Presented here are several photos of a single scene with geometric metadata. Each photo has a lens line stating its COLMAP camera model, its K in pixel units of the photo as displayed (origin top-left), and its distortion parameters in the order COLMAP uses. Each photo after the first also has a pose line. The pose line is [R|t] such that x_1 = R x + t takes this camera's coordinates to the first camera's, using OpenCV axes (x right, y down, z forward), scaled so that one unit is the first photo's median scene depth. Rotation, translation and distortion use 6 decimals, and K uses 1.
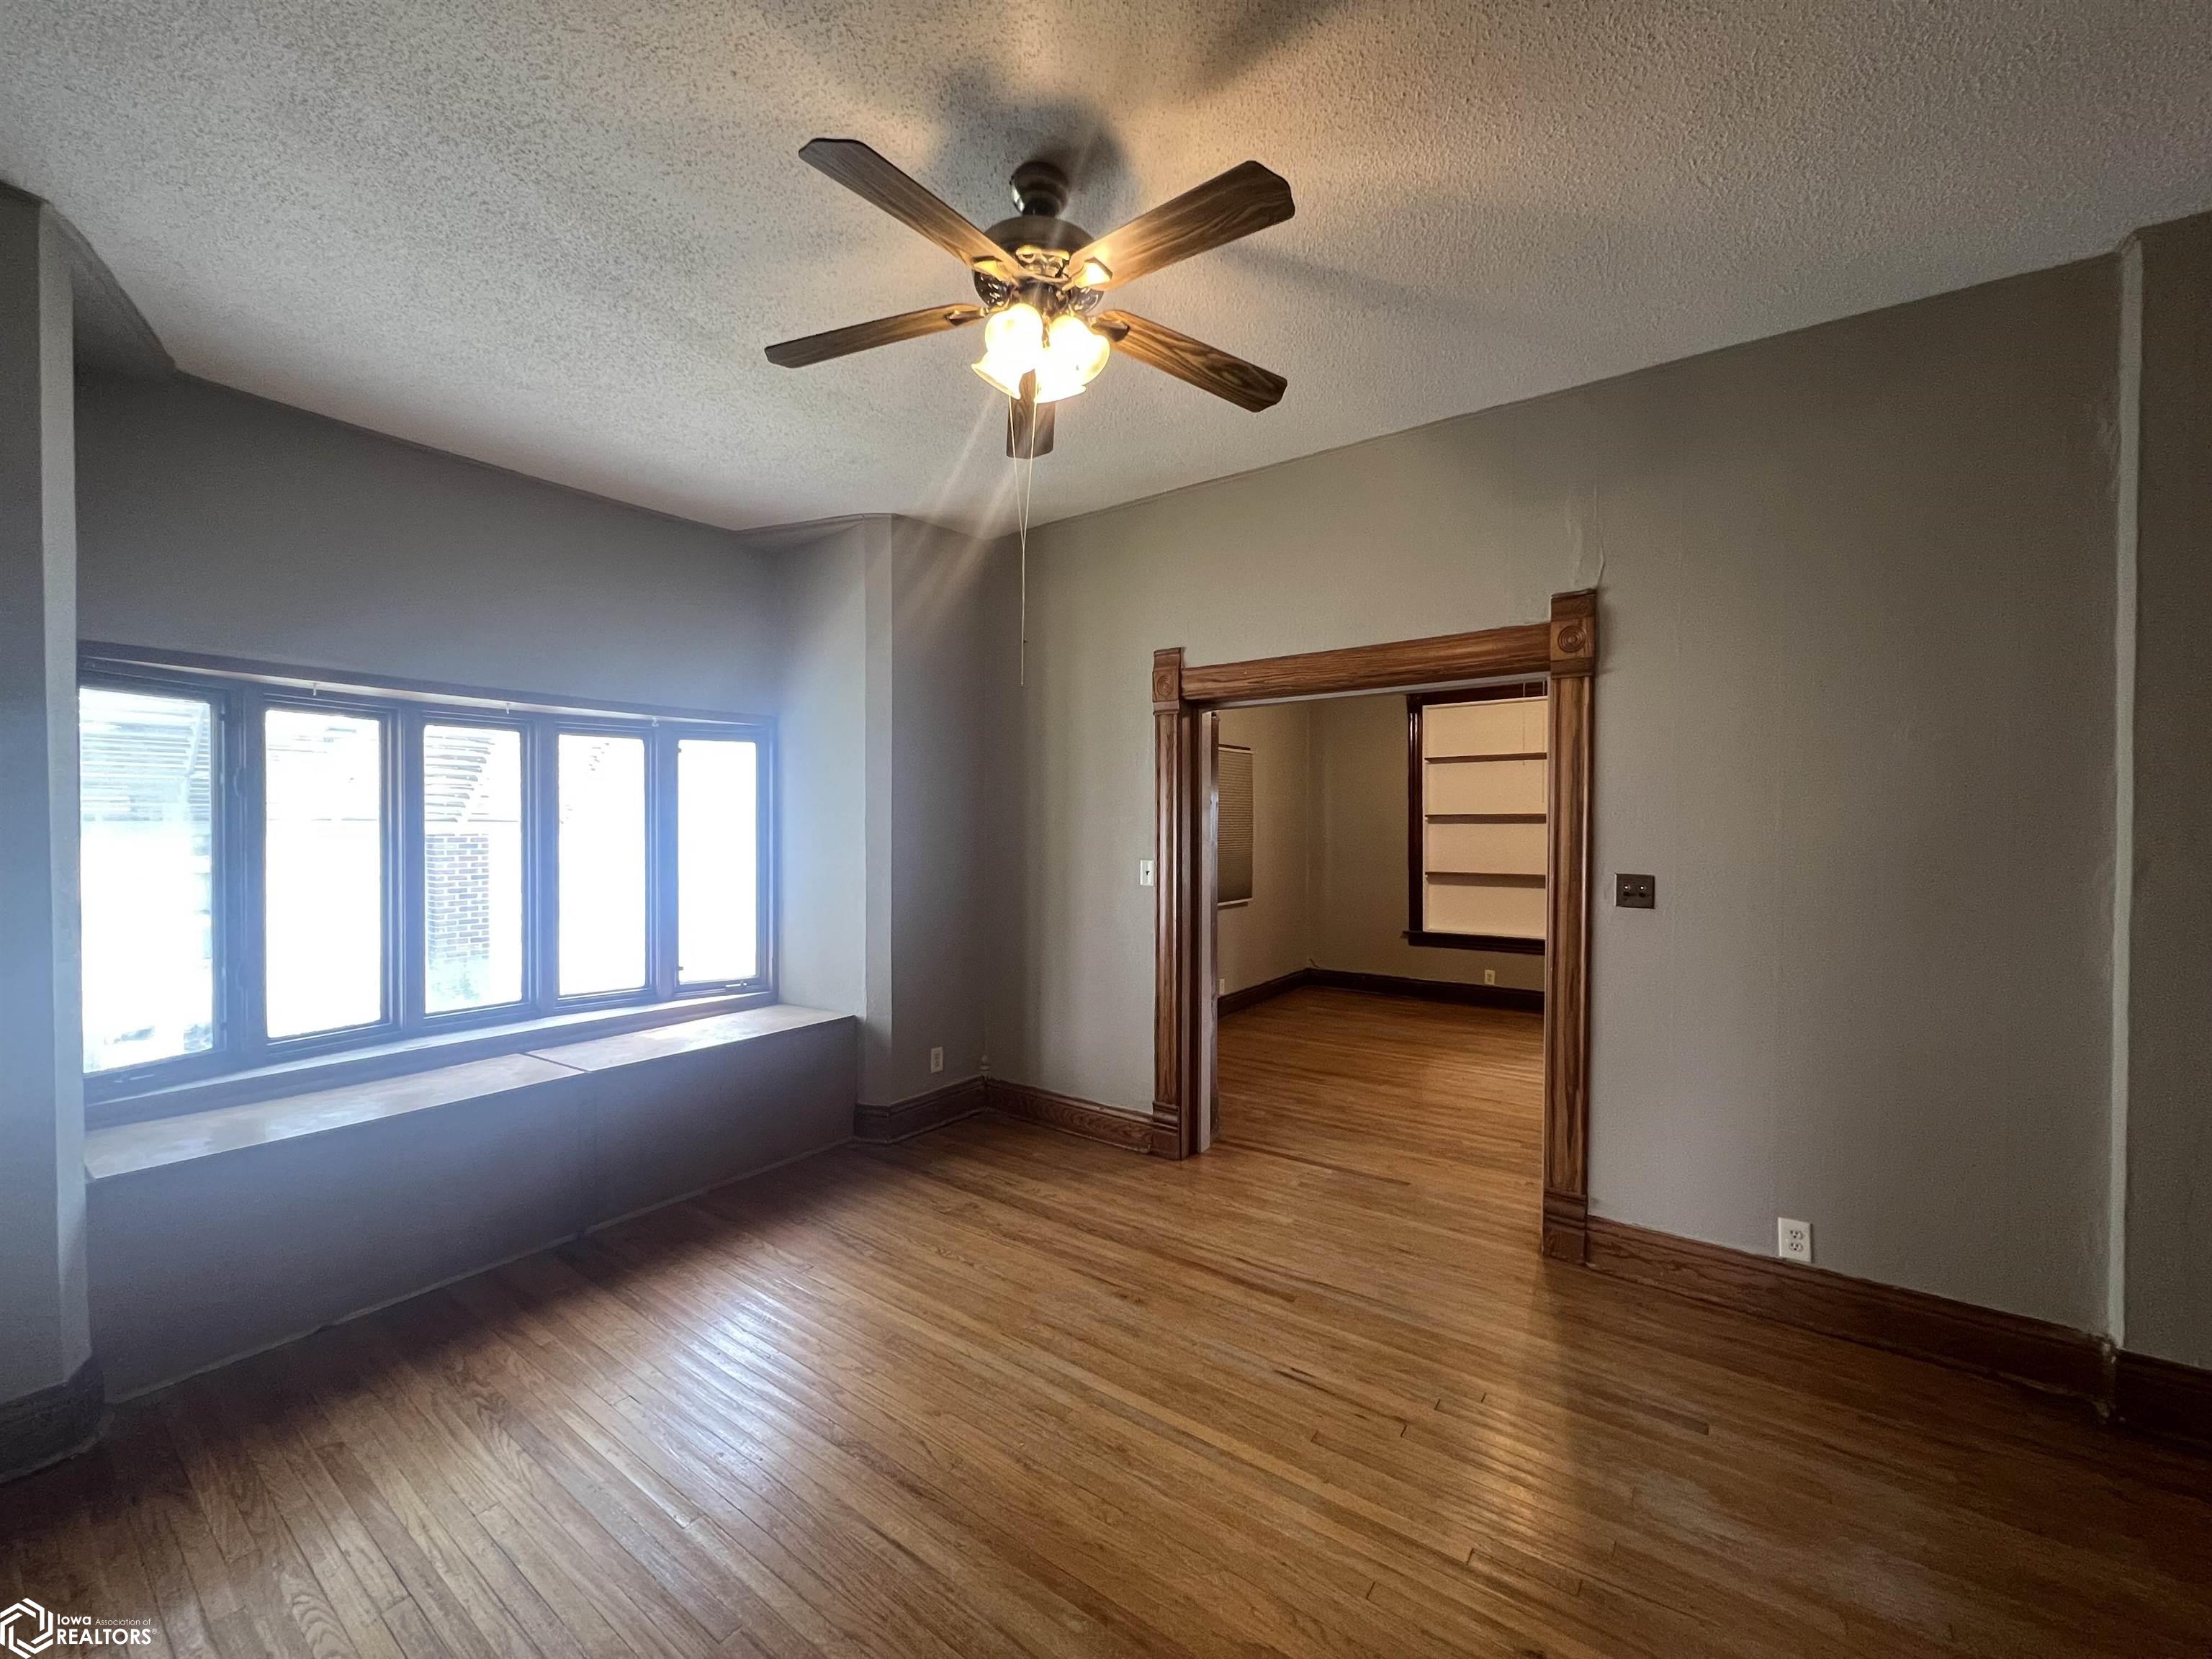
lens RADIAL K [[882.9, 0, 1104.0], [0, 882.9, 832.7], [0, 0, 1]] dist [-0.001508, -0.000061]
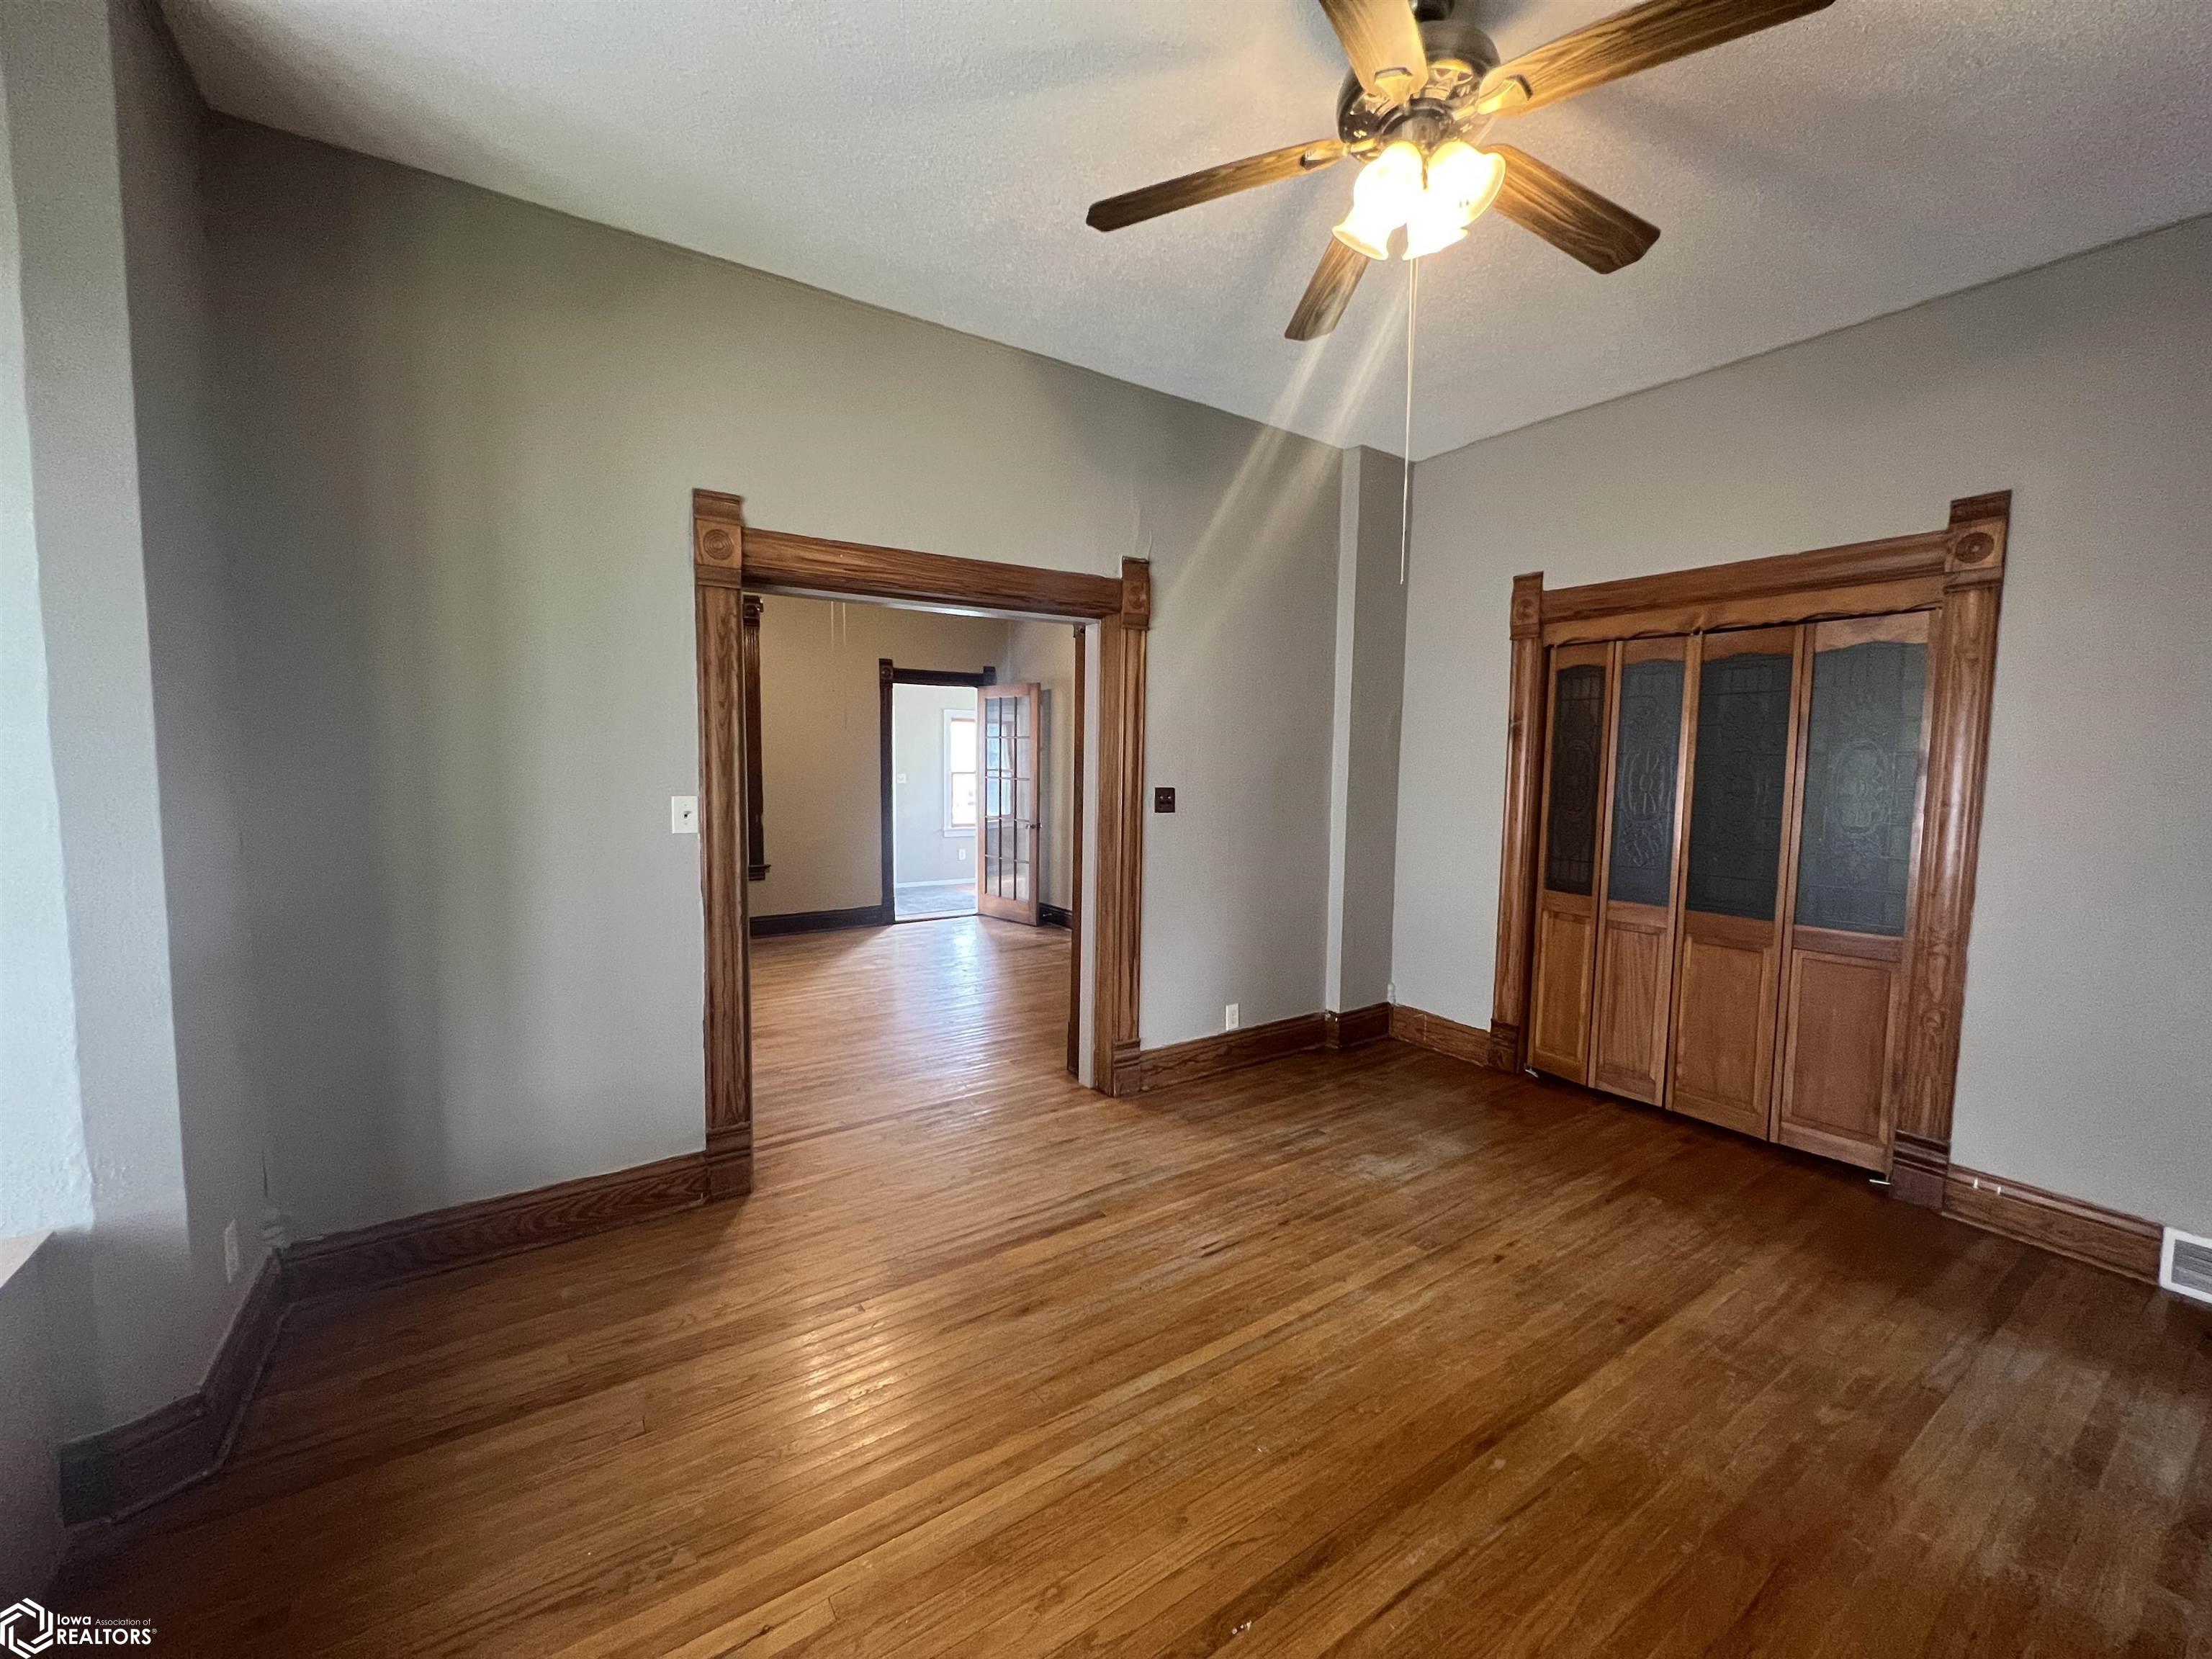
lens RADIAL K [[882.9, 0, 1104.0], [0, 882.9, 832.7], [0, 0, 1]] dist [-0.001508, -0.000061]
pose [[0.338264, -0.077928, 0.937819, -0.684575], [0.002465, 0.996635, 0.081927, 0.005855], [-0.941048, -0.025401, 0.337317, 0.642861]]
